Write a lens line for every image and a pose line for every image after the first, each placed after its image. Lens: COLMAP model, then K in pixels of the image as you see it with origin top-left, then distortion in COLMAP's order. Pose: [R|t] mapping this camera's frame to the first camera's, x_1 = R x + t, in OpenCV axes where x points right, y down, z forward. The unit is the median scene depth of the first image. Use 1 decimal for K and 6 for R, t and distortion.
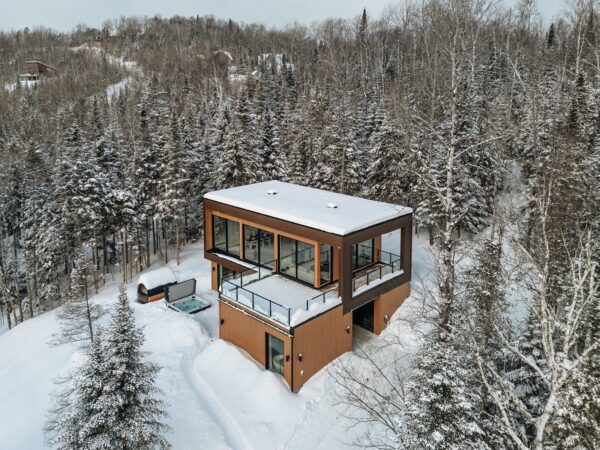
lens RADIAL K [[503.4, 0, 320.8], [0, 503.4, 136.8], [0, 0, 1]] dist [0.068445, -0.059653]
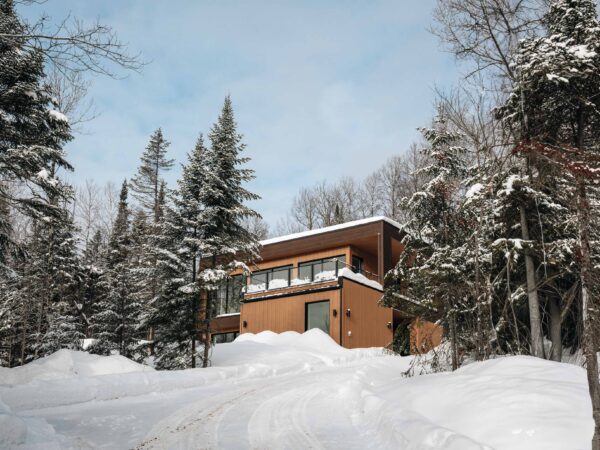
lens RADIAL K [[752.0, 0, 300.0], [0, 752.0, 225.0], [0, 0, 1]] dist [-0.126902, -0.009100]
pose [[0.994165, 0.045632, 0.097740, -0.191222], [0.000488, 0.904198, -0.427113, 0.621002], [-0.107867, 0.424668, 0.898900, -0.197962]]
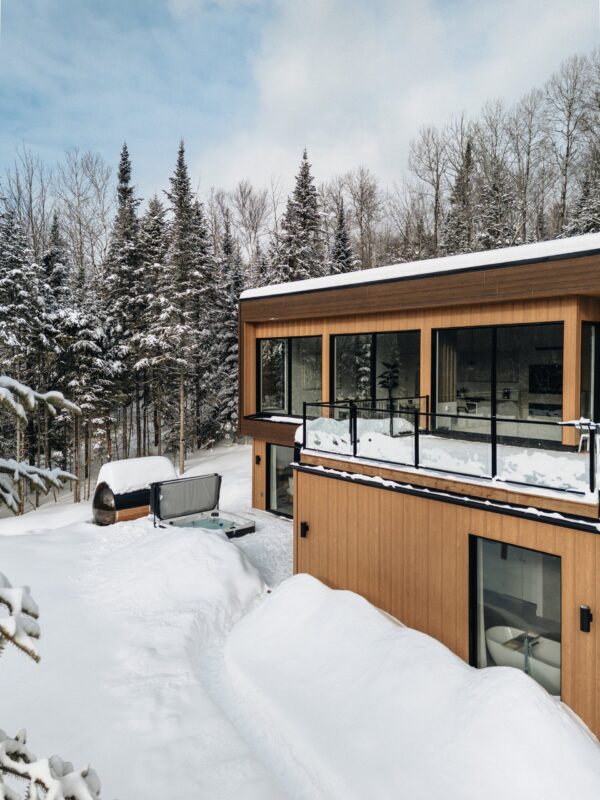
lens RADIAL K [[601.1, 0, 290.2], [0, 601.1, 362.9], [0, 0, 1]] dist [0.064696, -0.076842]
pose [[0.995045, -0.007174, -0.099169, -0.132128], [-0.004169, 0.993506, -0.113708, 0.243003], [0.099340, 0.113558, 0.988553, 0.471272]]
